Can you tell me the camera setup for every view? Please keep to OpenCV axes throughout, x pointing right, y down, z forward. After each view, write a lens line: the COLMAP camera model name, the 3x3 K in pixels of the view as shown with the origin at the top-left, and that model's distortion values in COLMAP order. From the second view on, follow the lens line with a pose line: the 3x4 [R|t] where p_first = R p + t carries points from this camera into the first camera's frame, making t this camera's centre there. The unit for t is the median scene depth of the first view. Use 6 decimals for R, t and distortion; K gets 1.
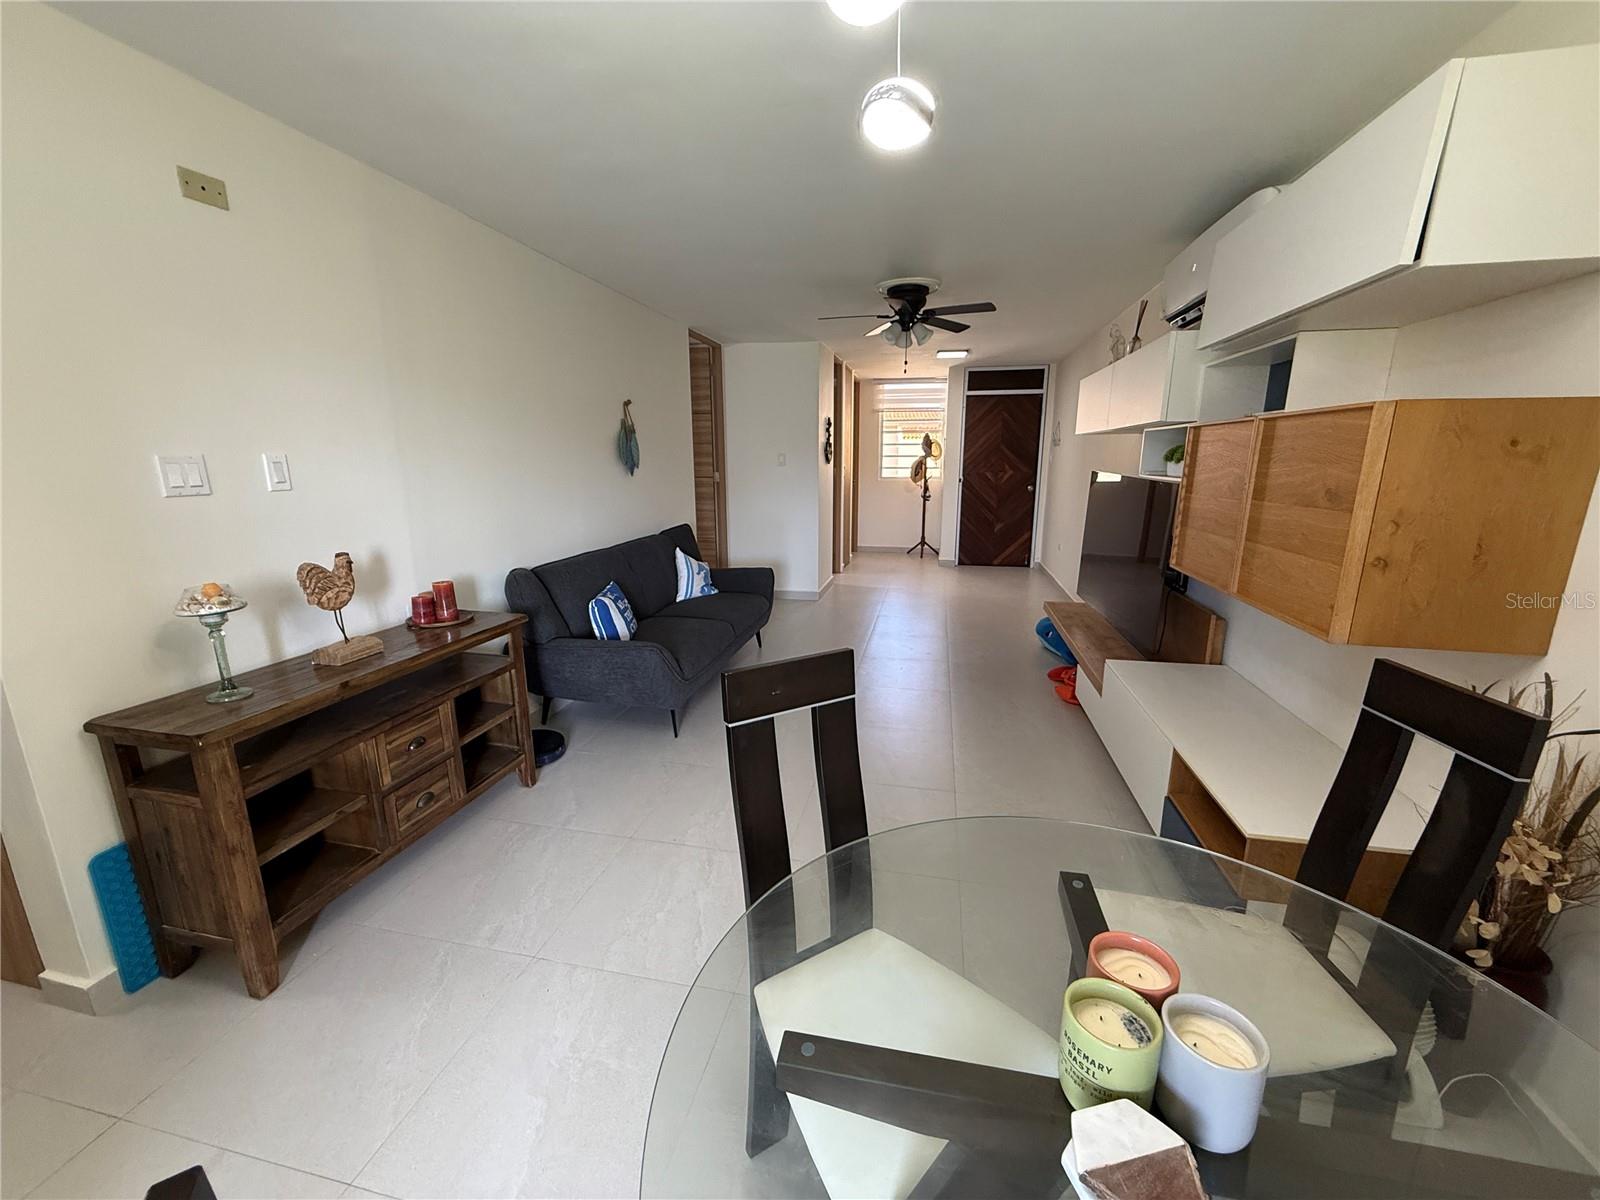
lens RADIAL K [[634.8, 0, 794.5], [0, 634.8, 602.0], [0, 0, 1]] dist [-0.001056, 0.000275]
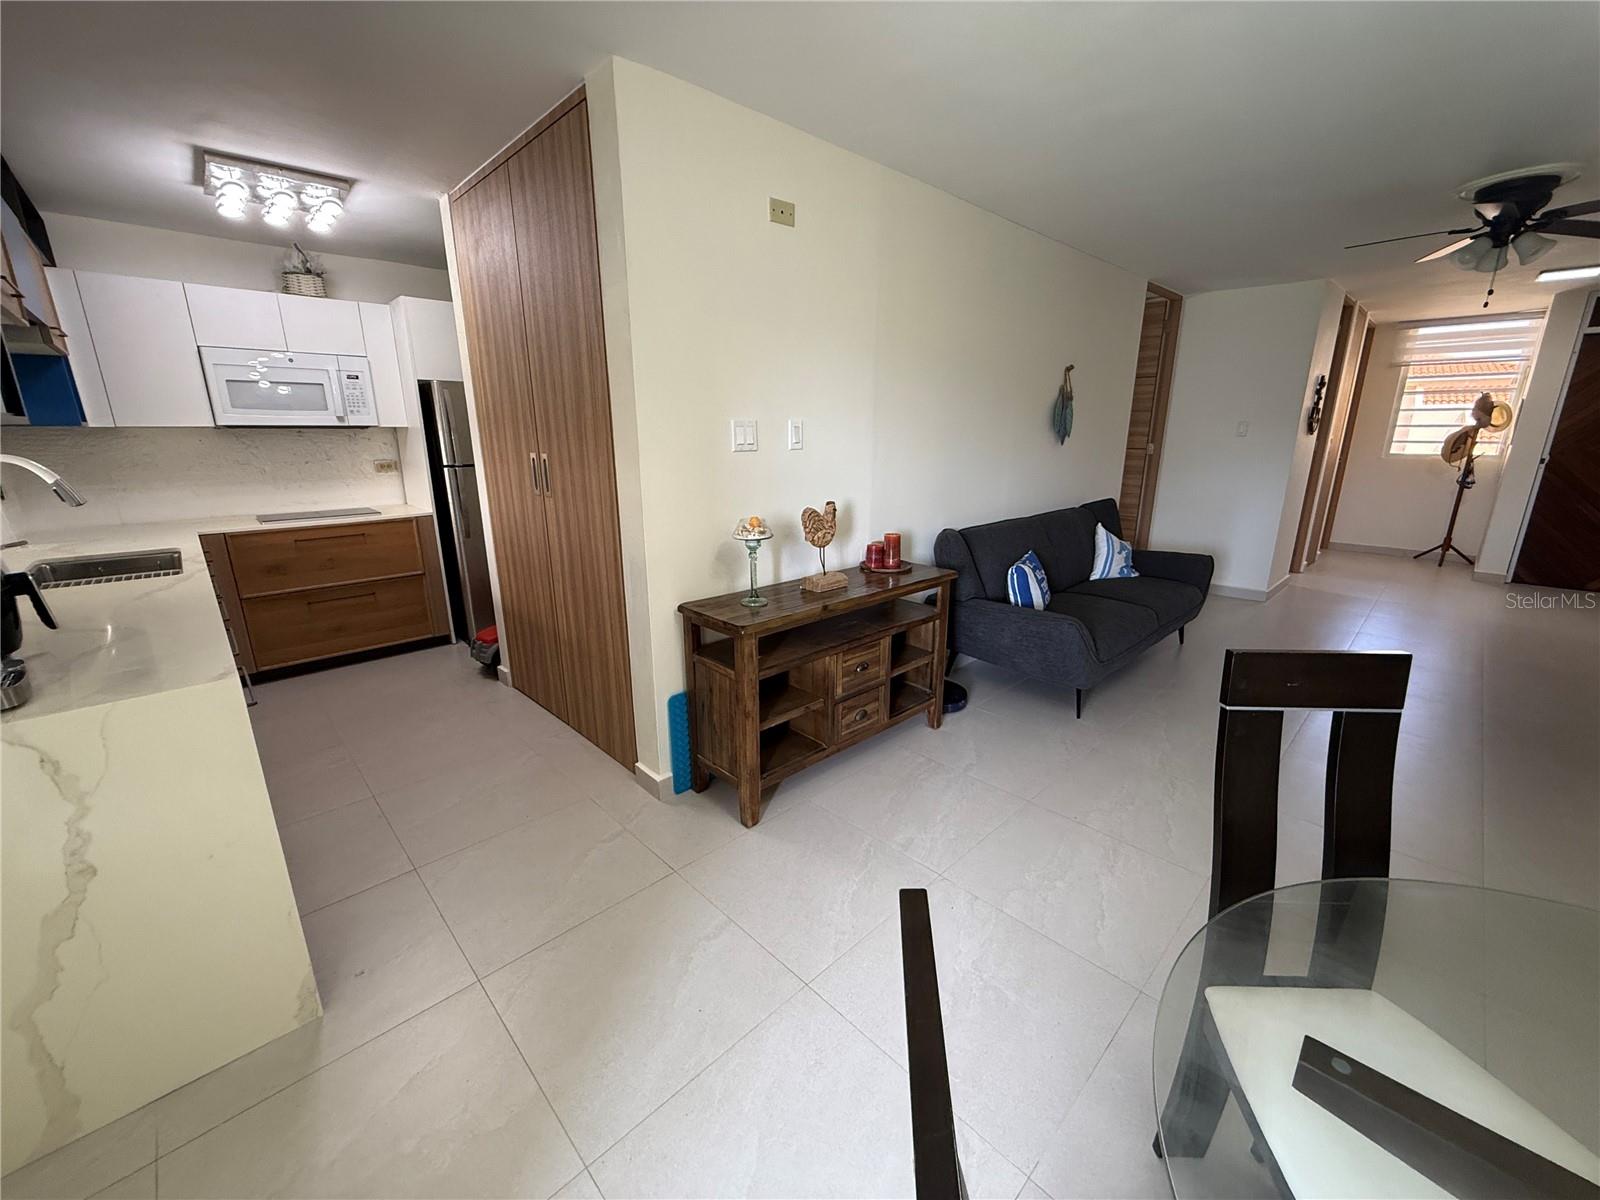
lens RADIAL K [[634.8, 0, 794.5], [0, 634.8, 602.0], [0, 0, 1]] dist [-0.001056, 0.000275]
pose [[0.832051, 0.147043, -0.534855, -0.079321], [-0.124624, 0.989129, 0.078060, 0.024708], [0.540519, 0.001706, 0.841330, -0.061452]]
